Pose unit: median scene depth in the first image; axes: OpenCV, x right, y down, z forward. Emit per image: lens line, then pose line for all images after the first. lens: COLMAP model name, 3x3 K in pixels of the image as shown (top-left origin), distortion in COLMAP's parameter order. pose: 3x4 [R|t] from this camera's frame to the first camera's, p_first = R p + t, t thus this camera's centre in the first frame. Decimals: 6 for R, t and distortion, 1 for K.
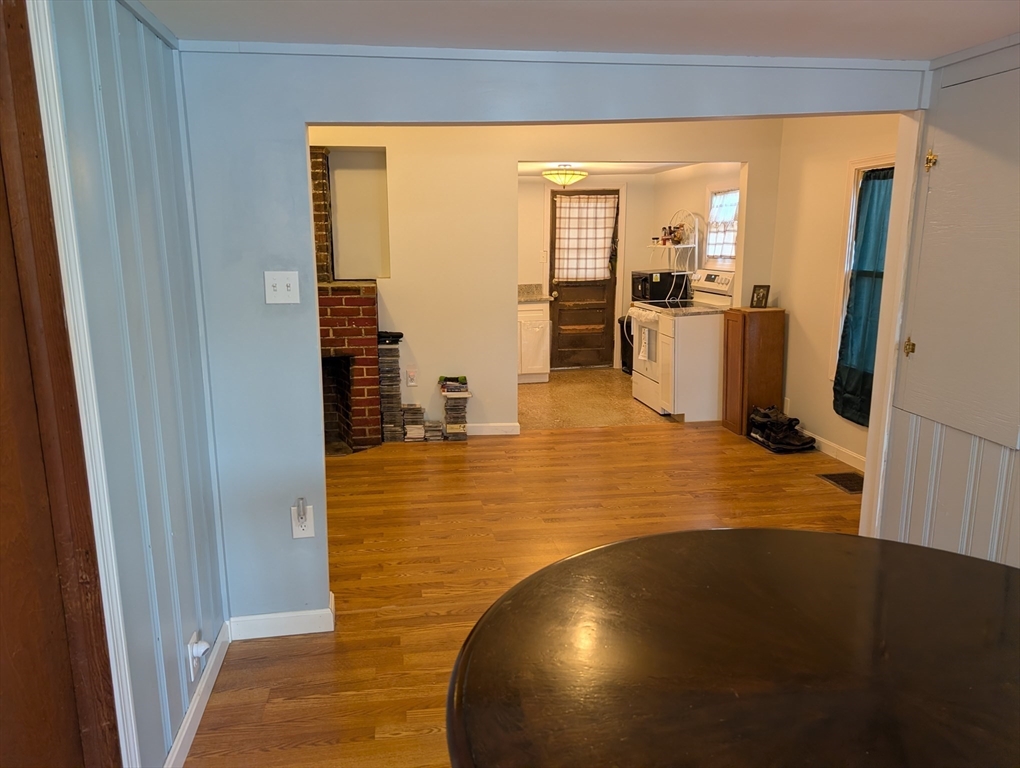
lens RADIAL K [[723.8, 0, 493.8], [0, 723.8, 384.5], [0, 0, 1]] dist [0.072909, -0.000590]
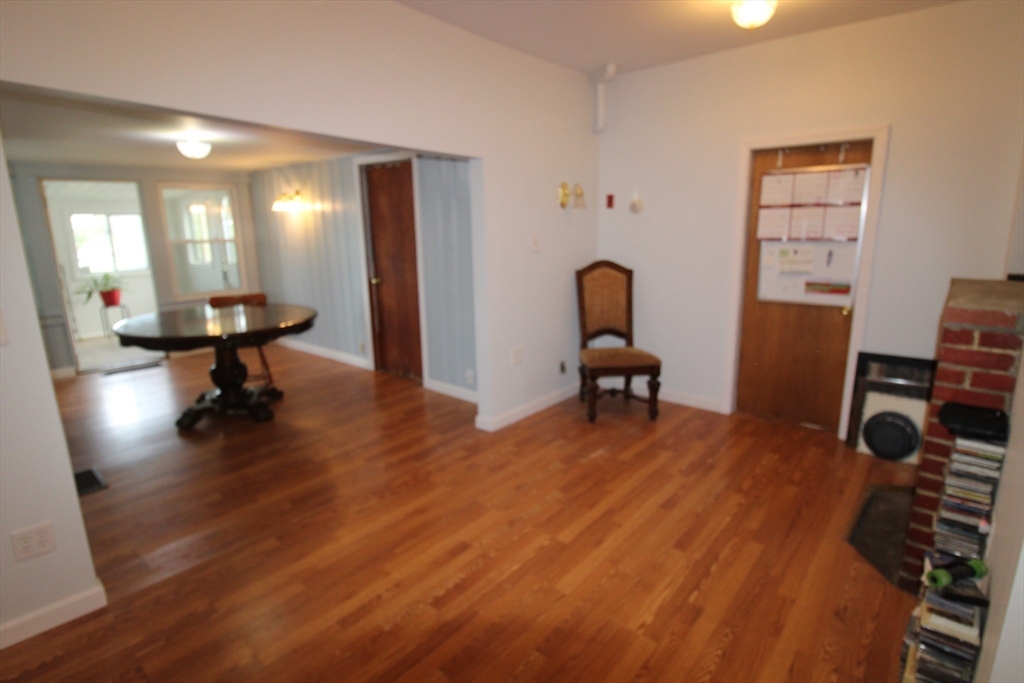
lens RADIAL K [[515.7, 0, 512.7], [0, 515.7, 335.6], [0, 0, 1]] dist [-0.003263, -0.000949]
pose [[-0.749818, 0.160530, -0.641875, 0.190528], [-0.111608, 0.925532, 0.361848, -0.136152], [0.652163, 0.342959, -0.676064, 0.670119]]
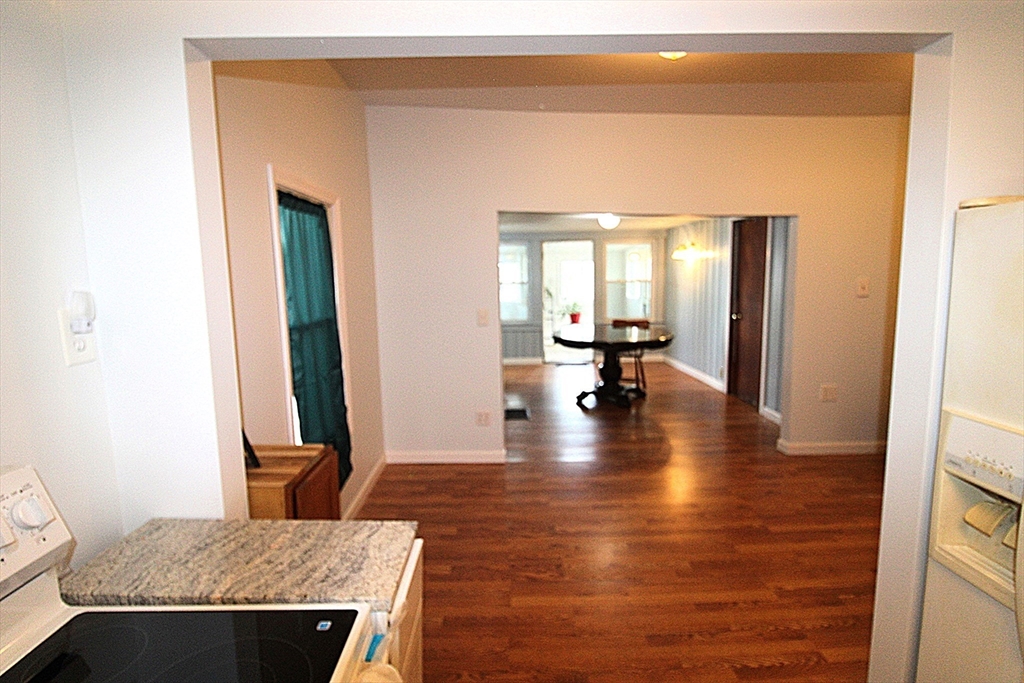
lens RADIAL K [[515.7, 0, 512.7], [0, 515.7, 335.6], [0, 0, 1]] dist [-0.003263, -0.000949]
pose [[-0.993014, 0.011597, 0.117422, 0.129995], [0.048416, 0.947571, 0.315855, -0.174256], [-0.107603, 0.319333, -0.941514, 0.849446]]
